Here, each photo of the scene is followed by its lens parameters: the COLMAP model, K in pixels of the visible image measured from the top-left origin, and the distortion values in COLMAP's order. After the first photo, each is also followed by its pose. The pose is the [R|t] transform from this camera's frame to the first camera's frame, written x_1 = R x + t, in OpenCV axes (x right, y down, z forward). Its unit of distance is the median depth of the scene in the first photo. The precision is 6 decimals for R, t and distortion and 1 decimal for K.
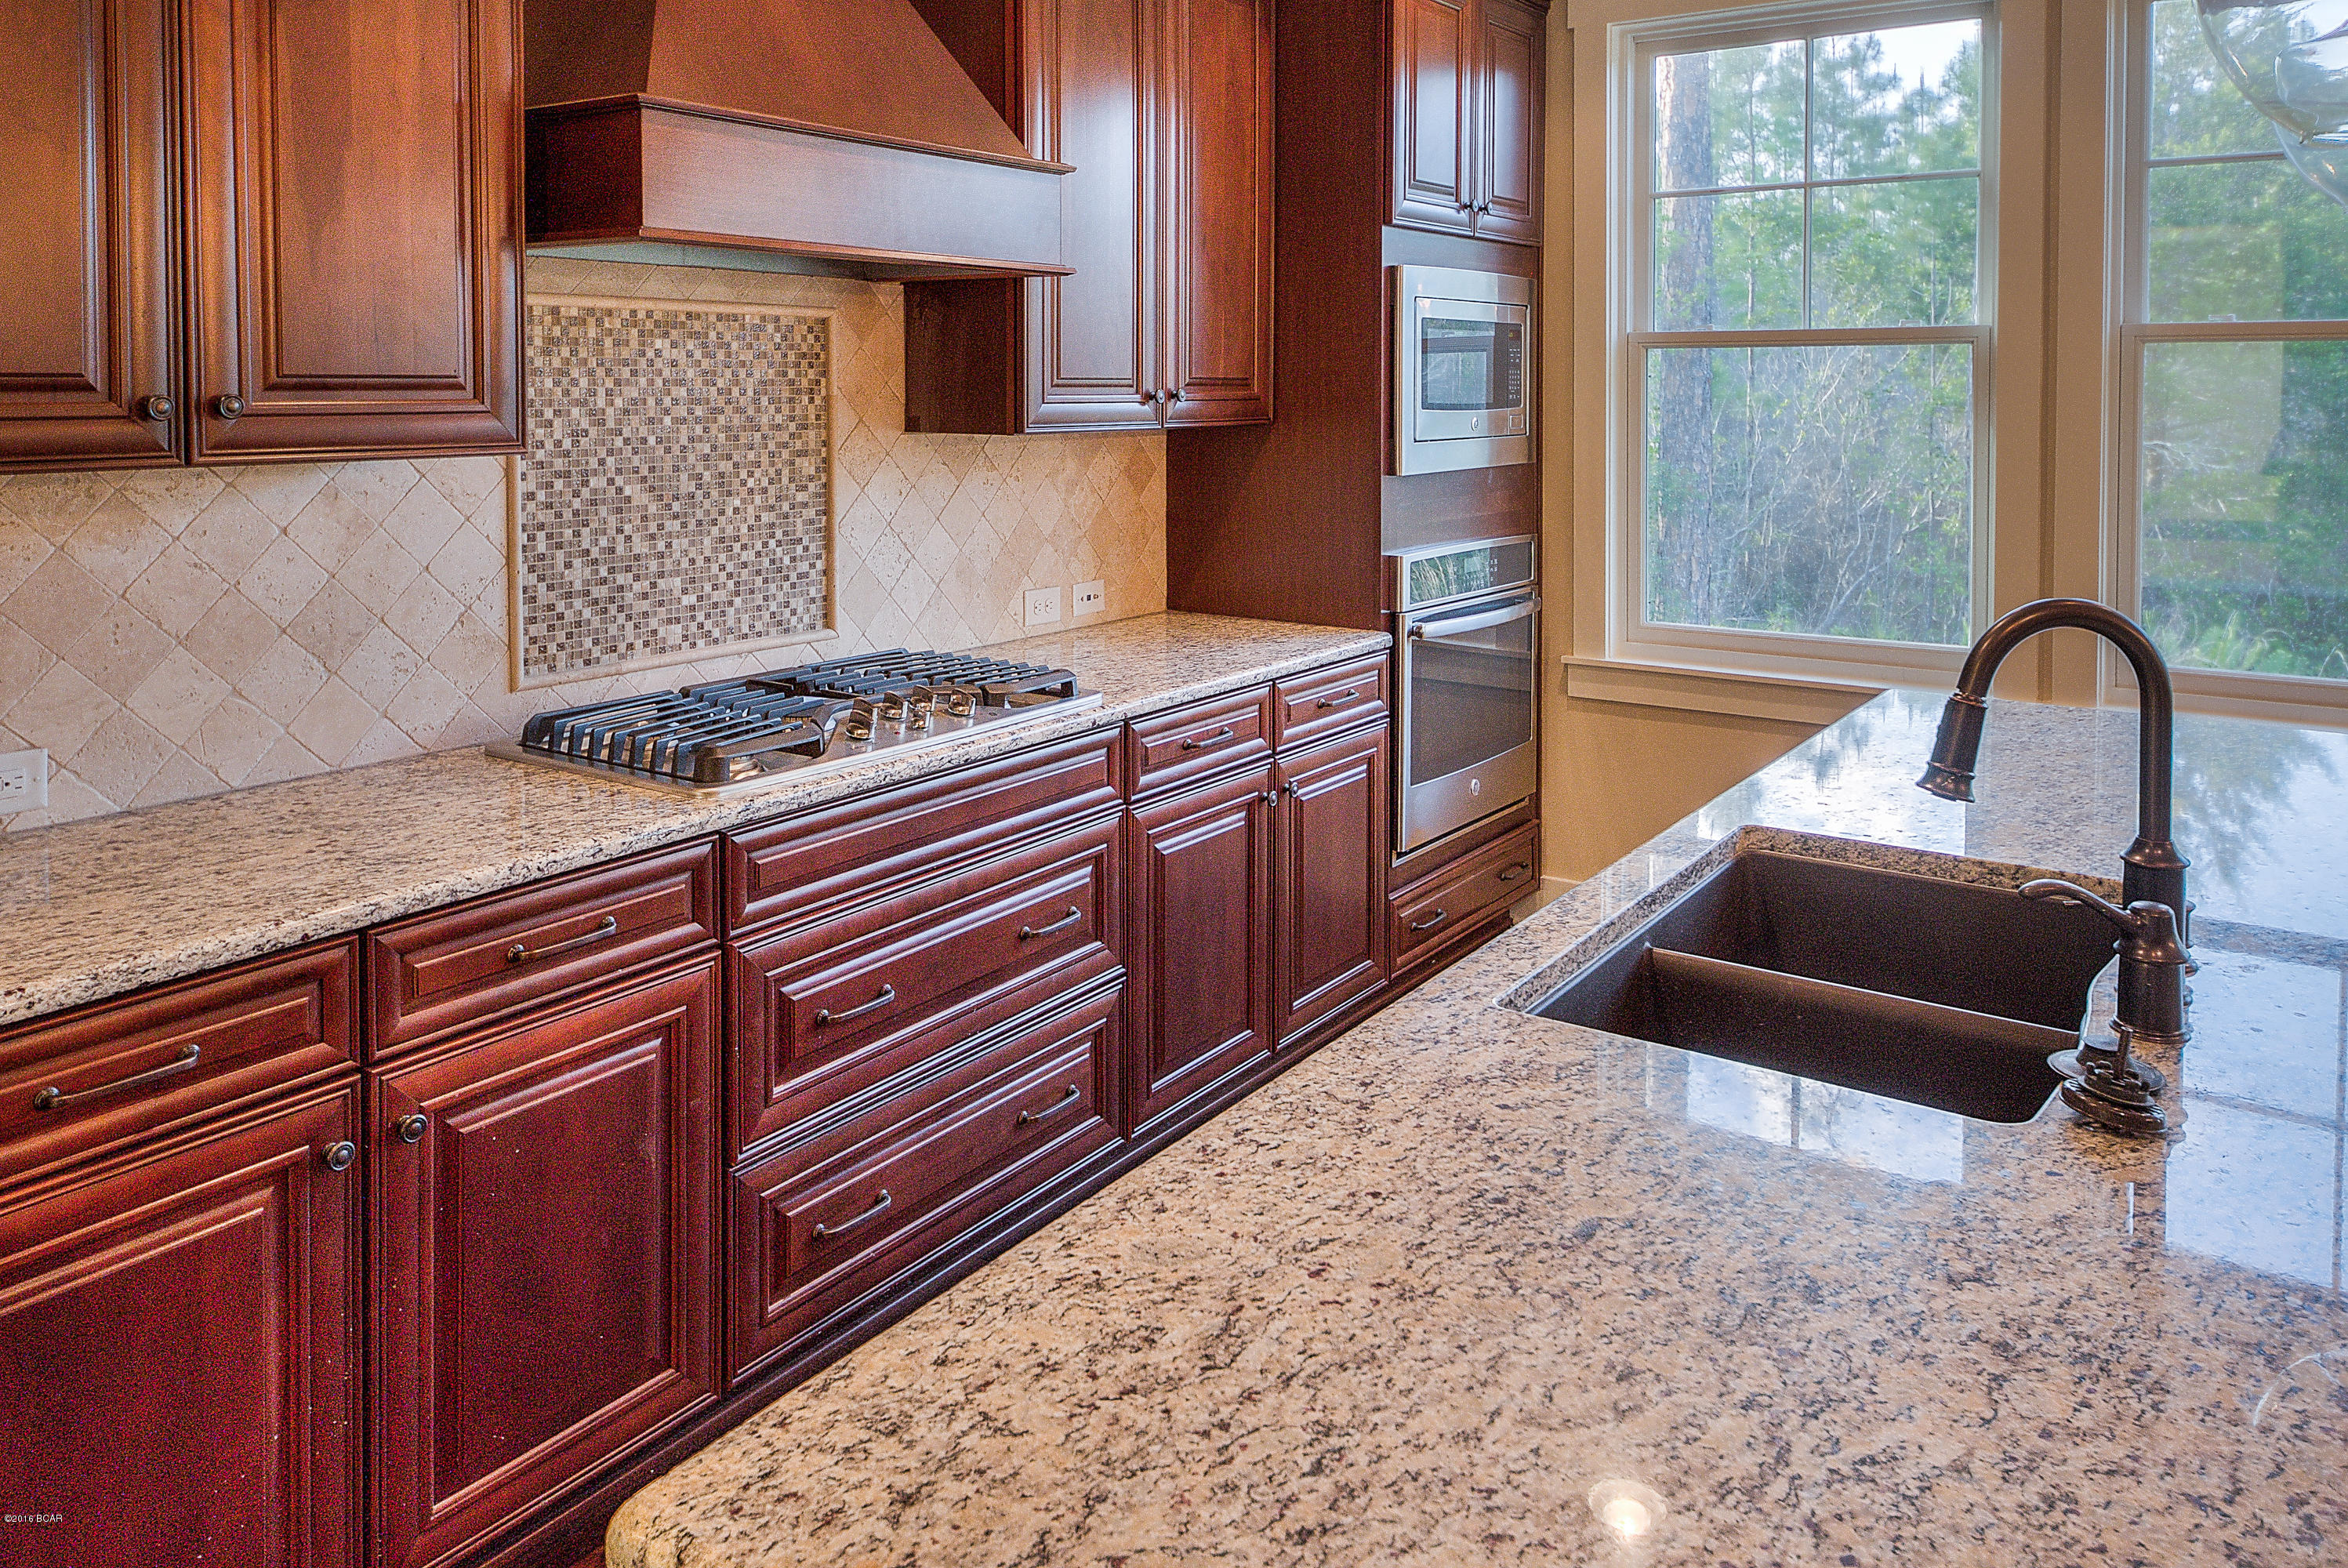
lens RADIAL K [[1757.6, 0, 1169.7], [0, 1757.6, 433.1], [0, 0, 1]] dist [0.006854, 0.002072]
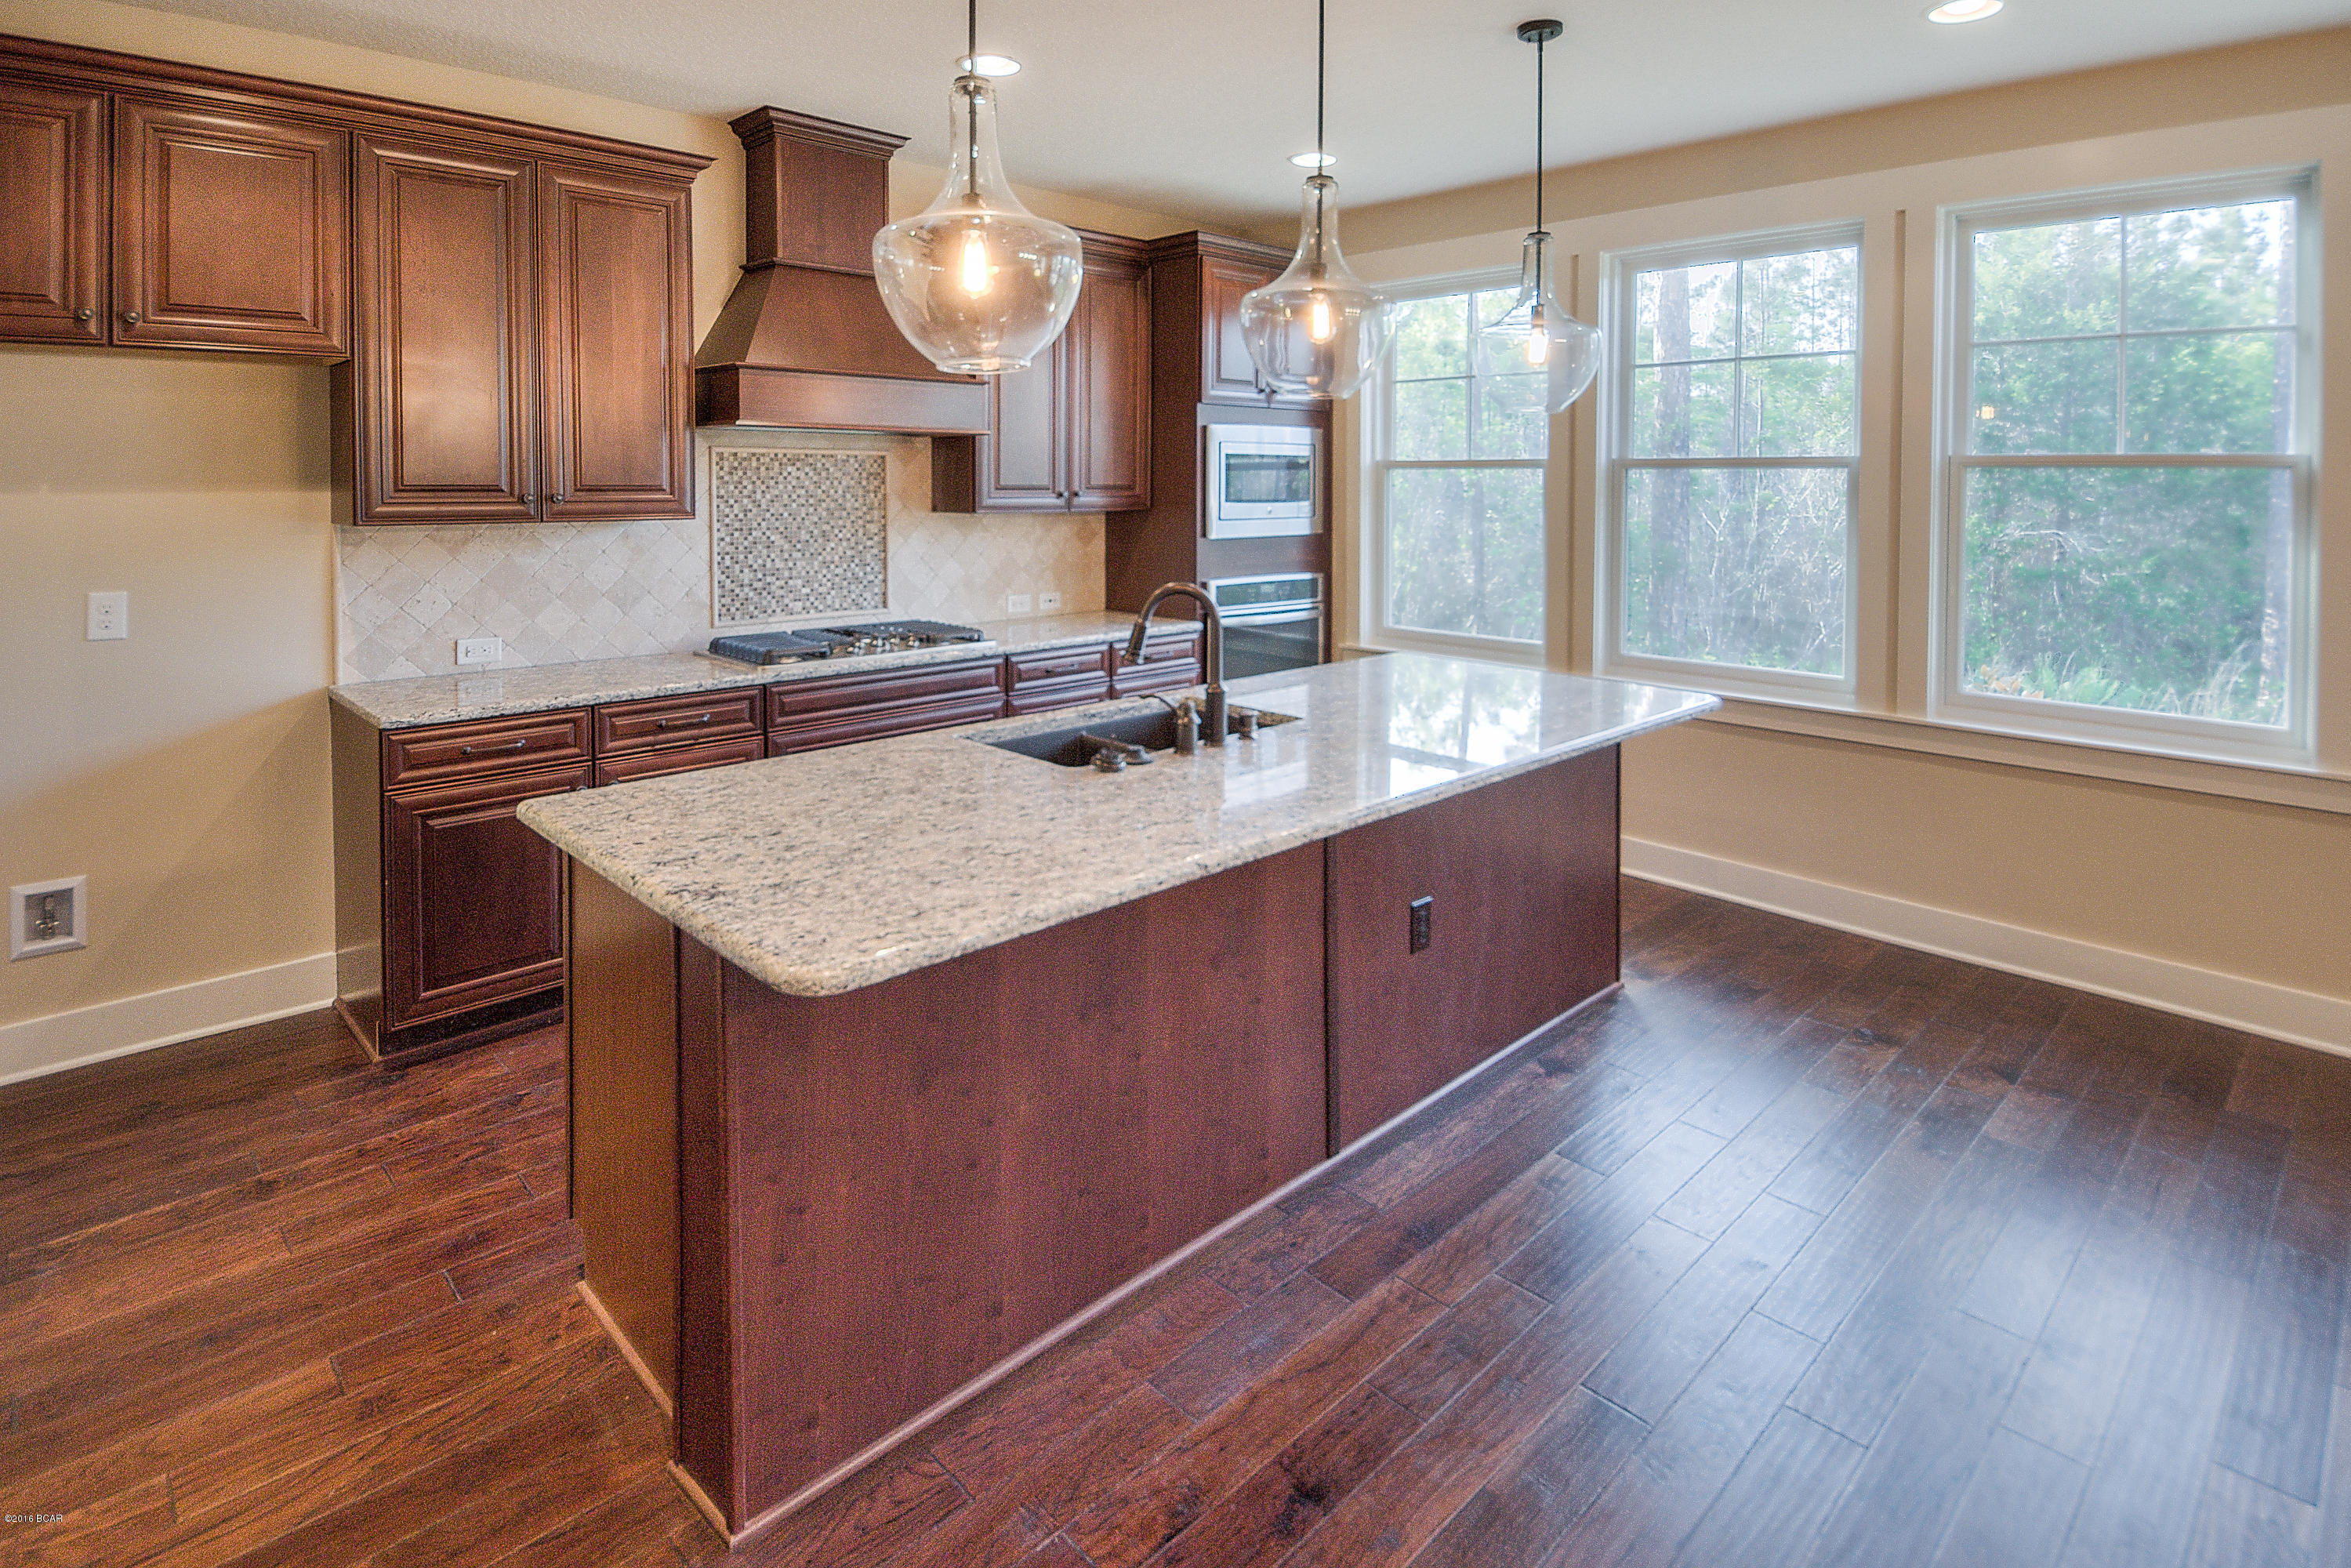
lens RADIAL K [[1232.0, 0, 1164.9], [0, 1232.0, 523.6], [0, 0, 1]] dist [0.012907, -0.021303]
pose [[0.981218, 0.011919, -0.192534, 0.421517], [-0.010637, 0.999914, 0.007690, -0.001232], [0.192609, -0.005498, 0.981260, -0.355794]]
